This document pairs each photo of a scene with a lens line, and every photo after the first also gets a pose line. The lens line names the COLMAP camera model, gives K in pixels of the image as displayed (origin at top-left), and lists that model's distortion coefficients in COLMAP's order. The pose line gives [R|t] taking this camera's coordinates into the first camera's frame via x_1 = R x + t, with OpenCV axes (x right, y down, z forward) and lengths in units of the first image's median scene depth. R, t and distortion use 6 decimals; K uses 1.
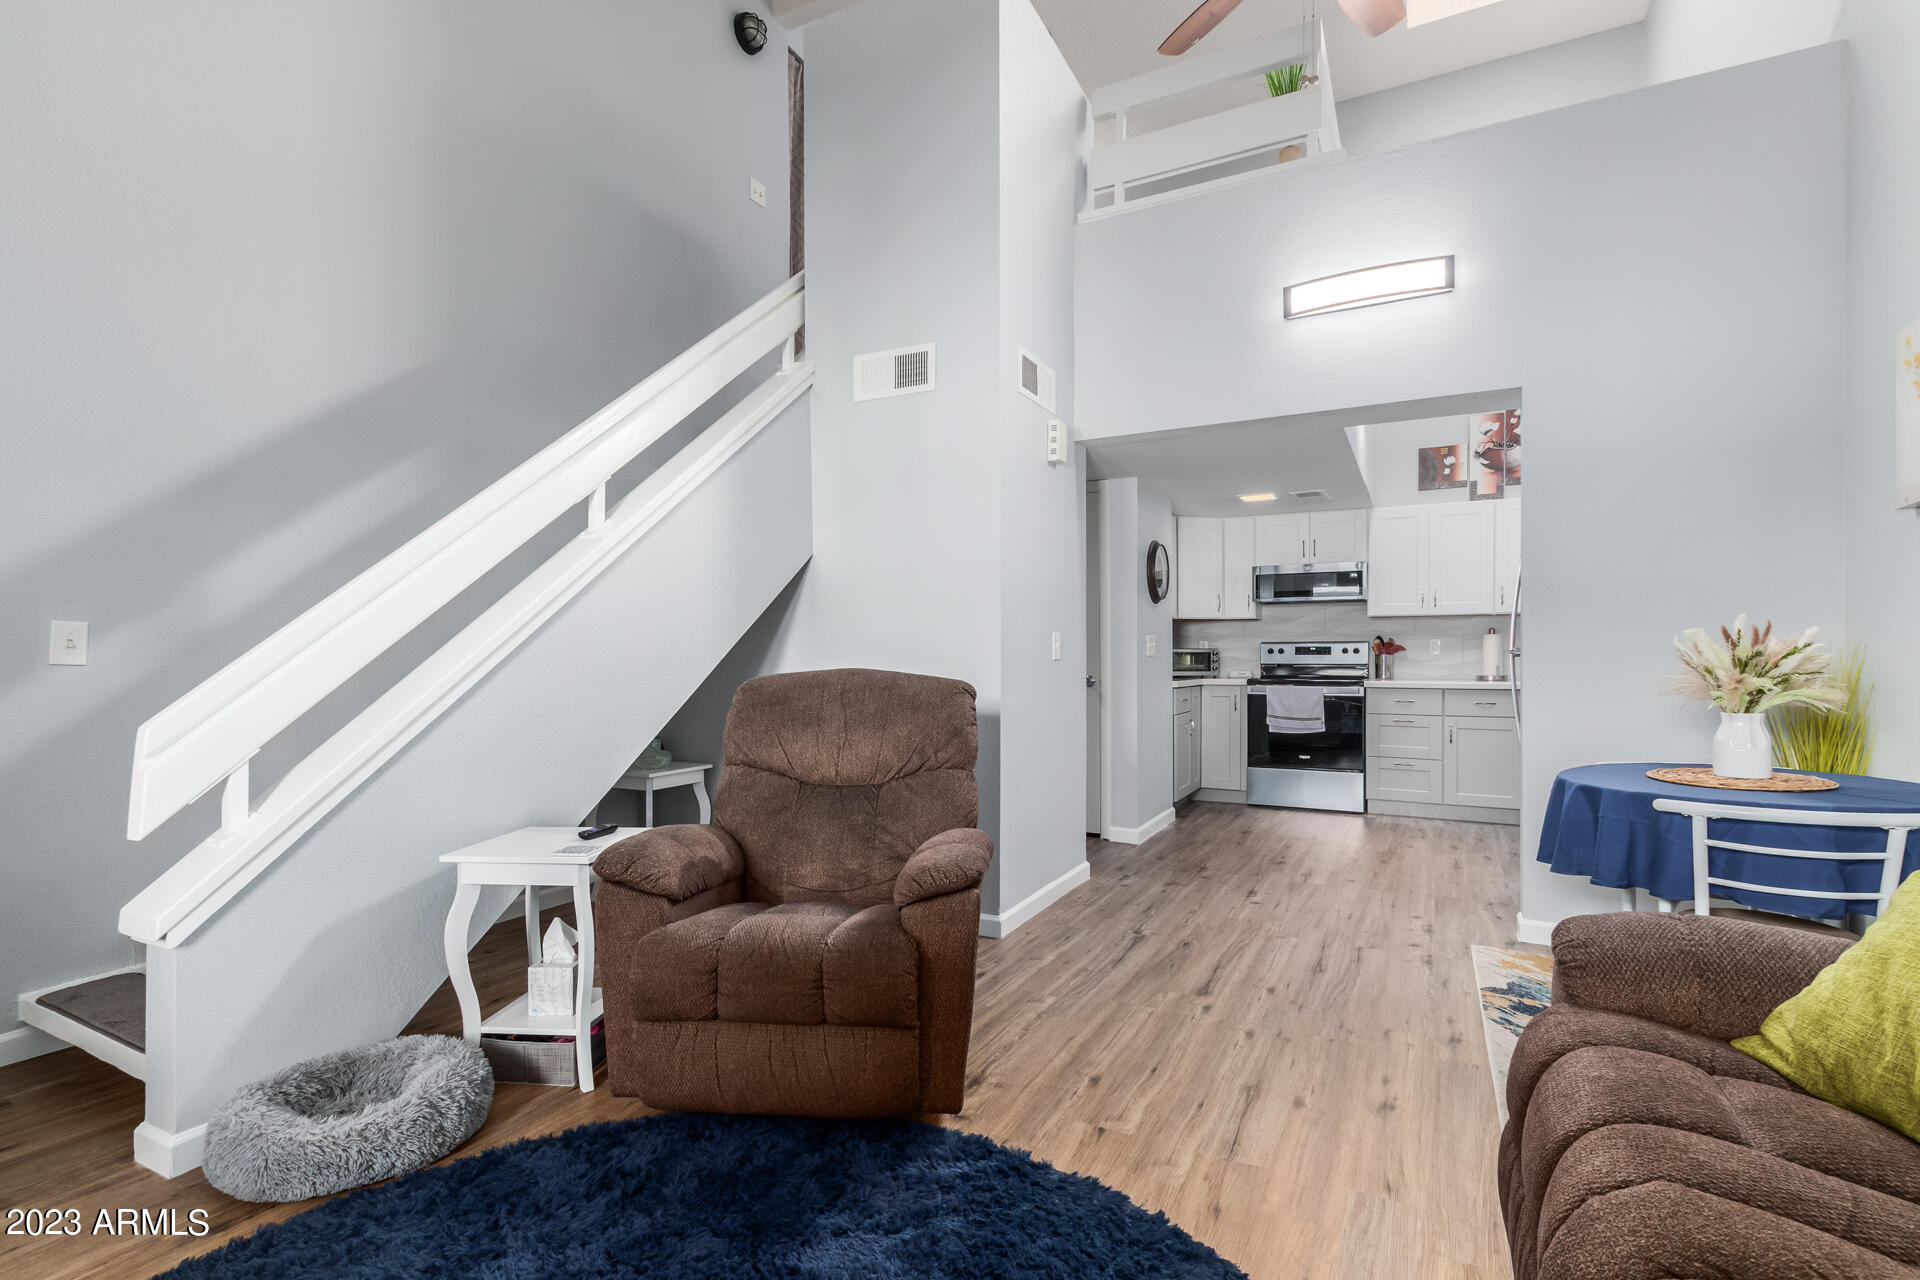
lens RADIAL K [[900.6, 0, 955.6], [0, 900.6, 652.2], [0, 0, 1]] dist [0.001971, -0.005911]
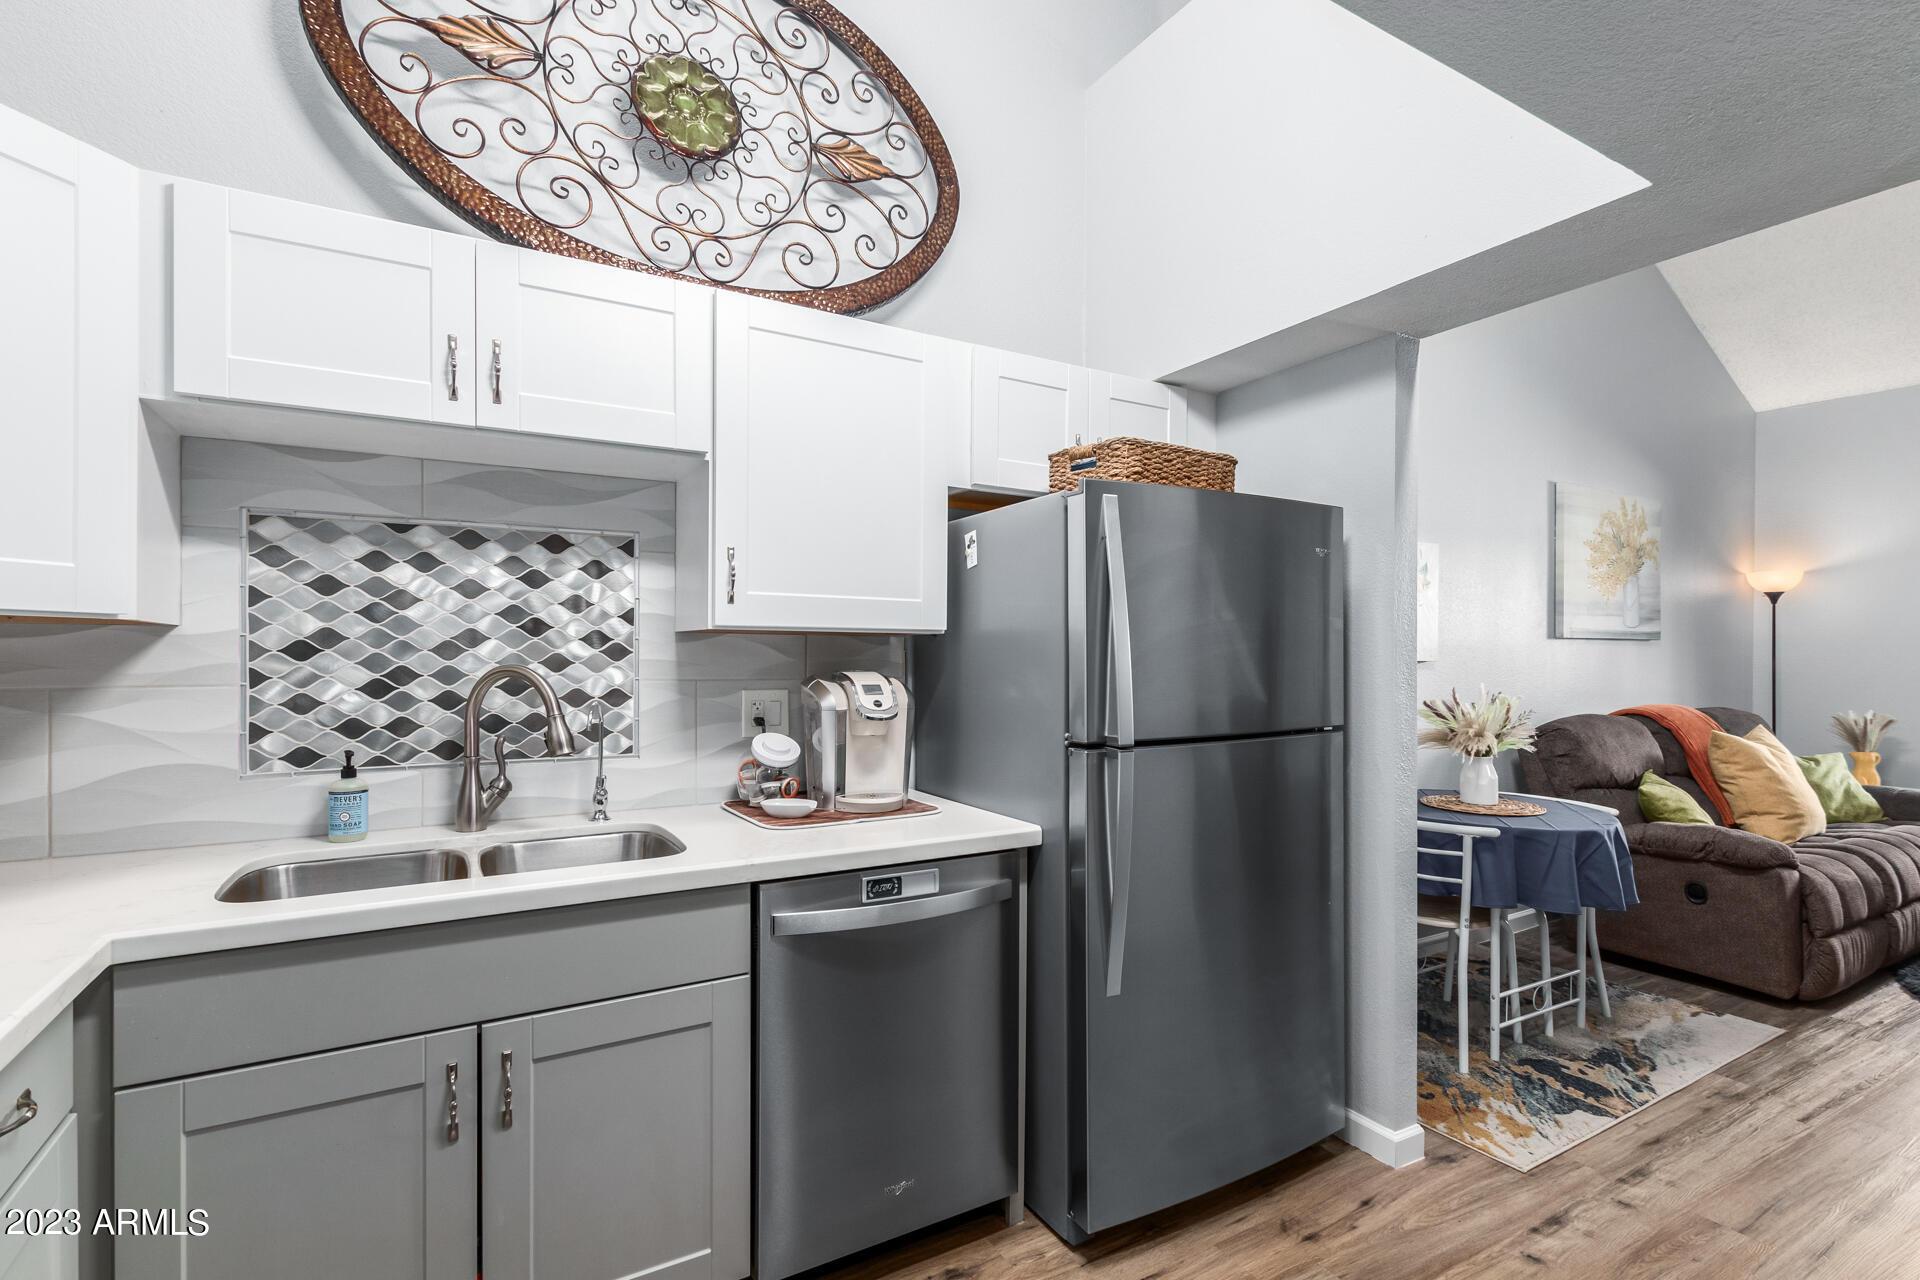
lens RADIAL K [[892.0, 0, 965.5], [0, 892.0, 652.6], [0, 0, 1]] dist [0.002072, -0.000621]
pose [[-0.849779, 0.001383, 0.527137, 0.308235], [-0.001219, 0.999989, -0.004588, -0.030343], [-0.527138, -0.004542, -0.849768, 0.957002]]
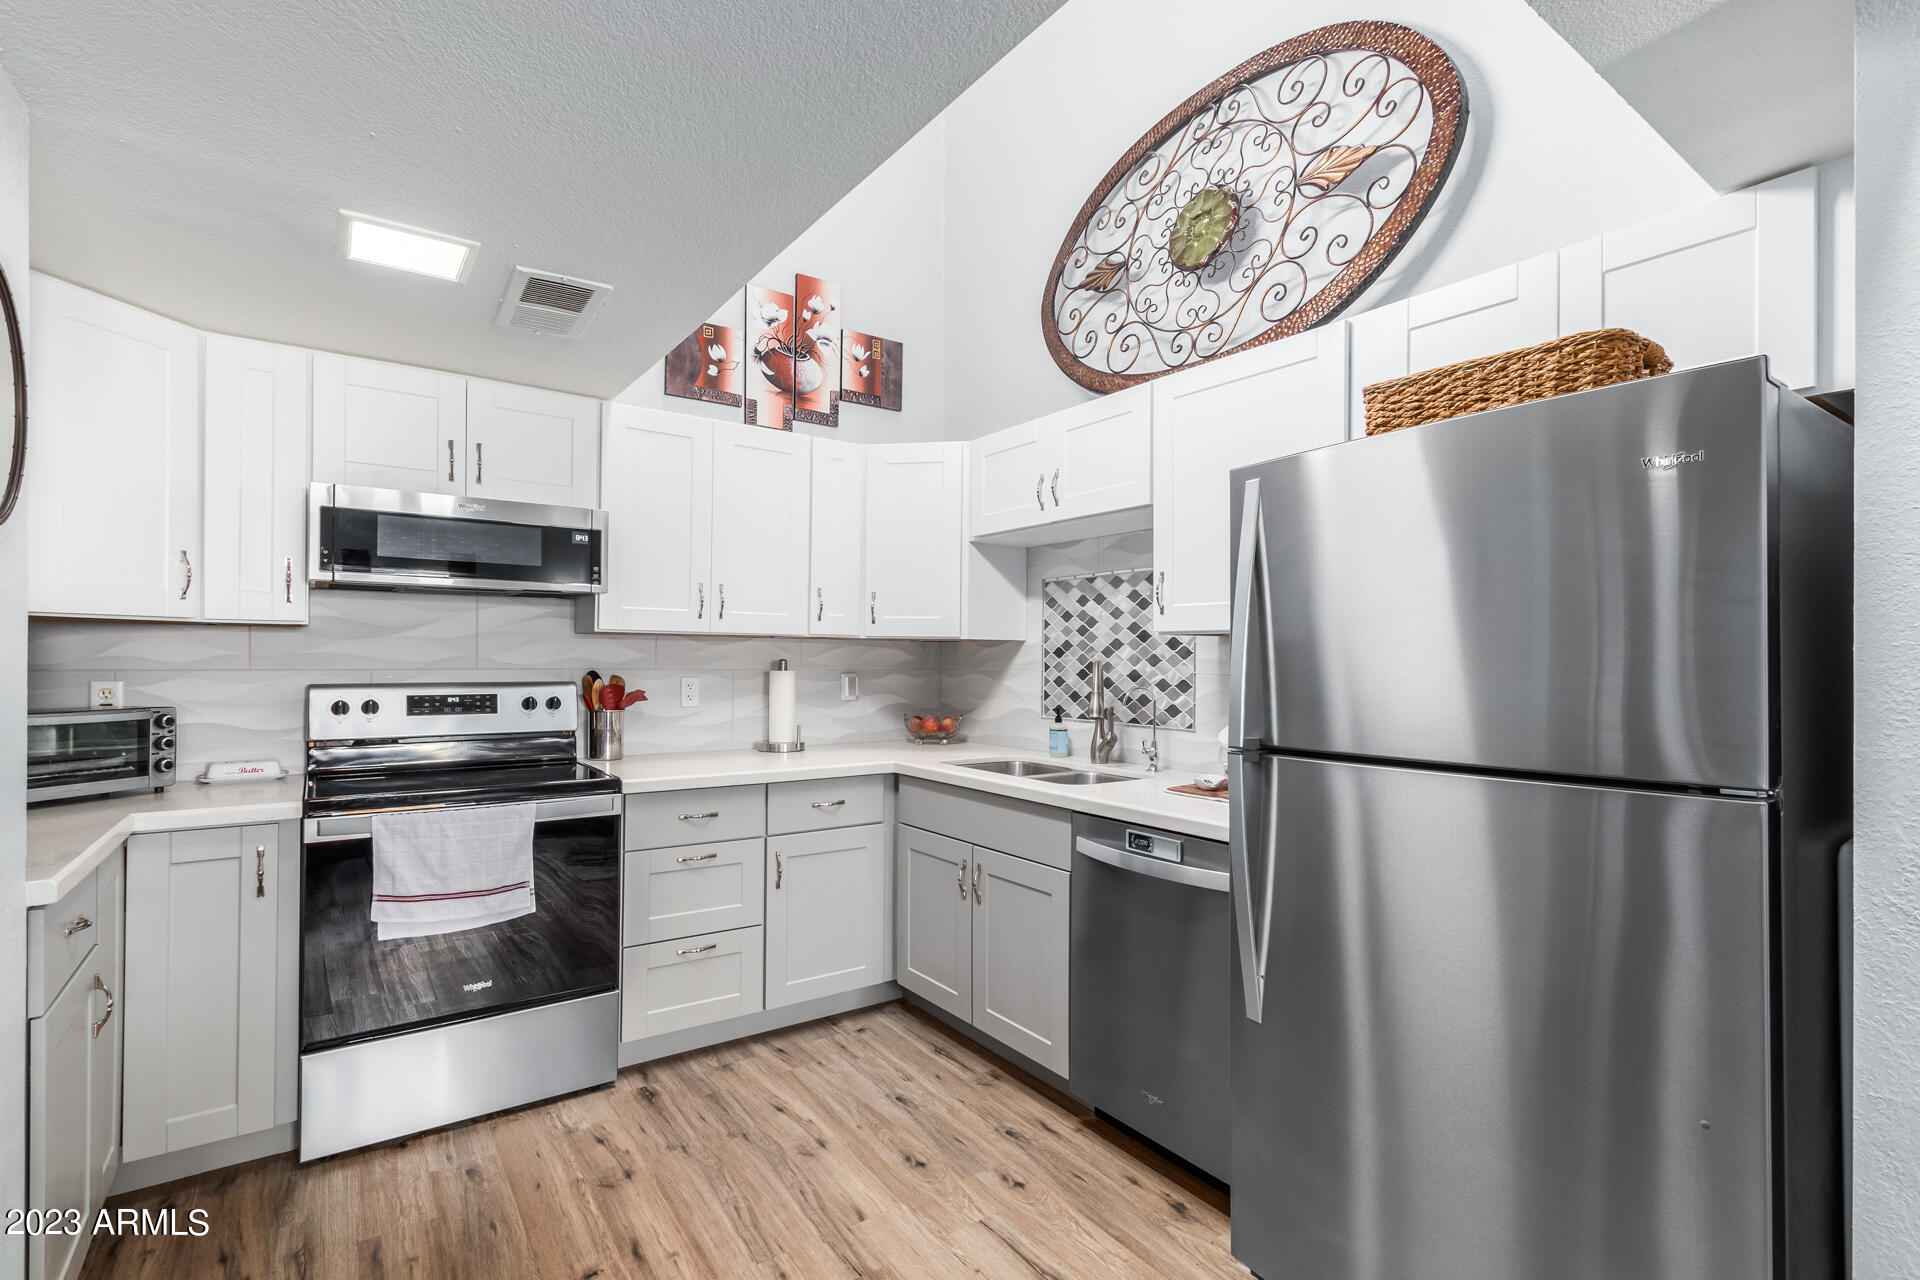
lens RADIAL K [[900.6, 0, 955.6], [0, 900.6, 652.2], [0, 0, 1]] dist [0.001971, -0.005911]
pose [[0.457442, 0.011407, 0.889166, 0.130439], [-0.010069, 0.999920, -0.007648, -0.027510], [-0.889182, -0.005455, 0.457520, 0.626550]]
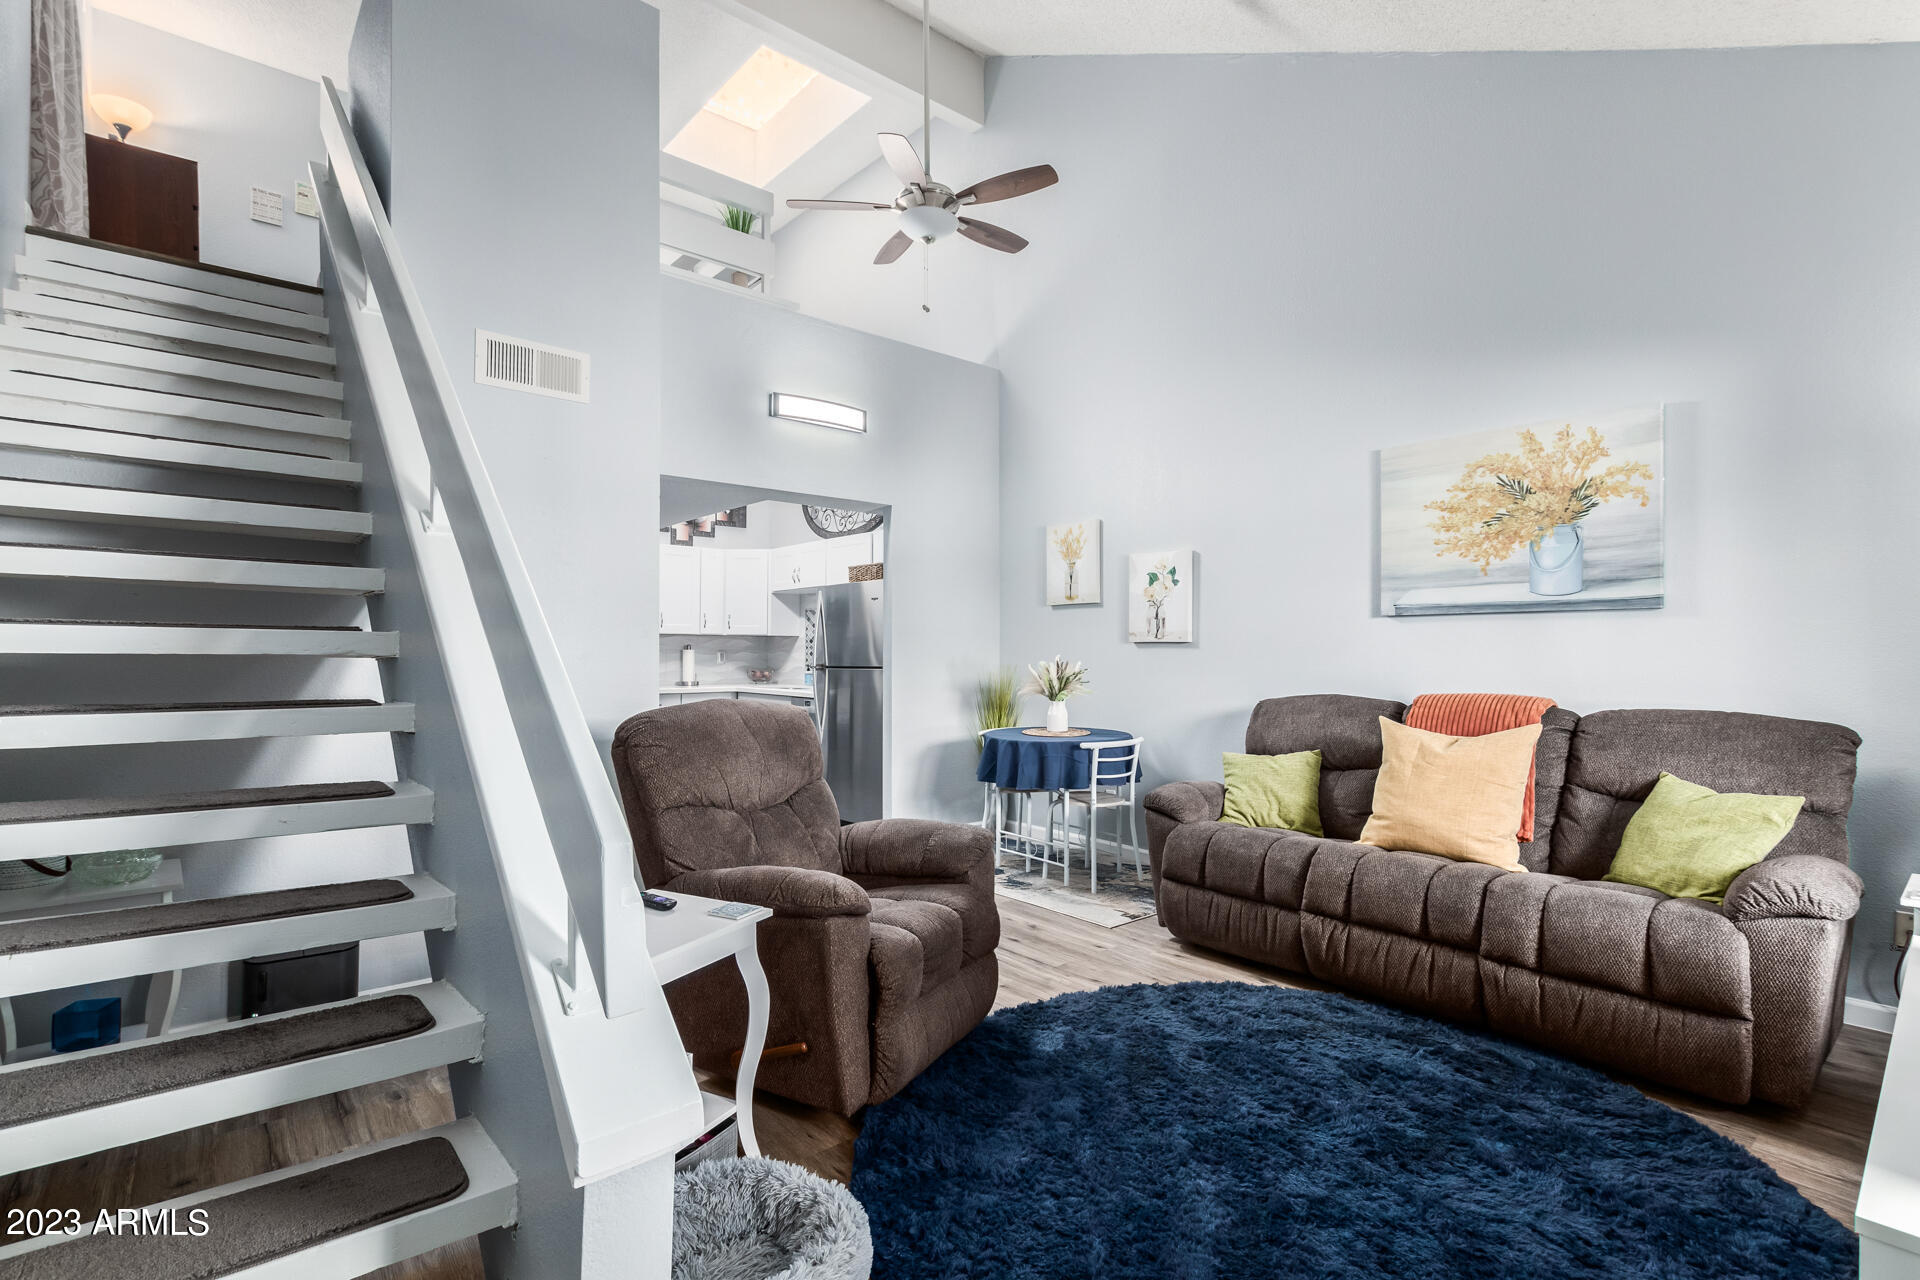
lens RADIAL K [[882.6, 0, 954.0], [0, 882.6, 646.2], [0, 0, 1]] dist [0.015503, -0.000090]
pose [[0.373486, 0.007807, 0.927603, -0.435484], [-0.004493, 0.999968, -0.006607, -0.017714], [-0.927625, -0.001700, 0.373509, 0.167430]]
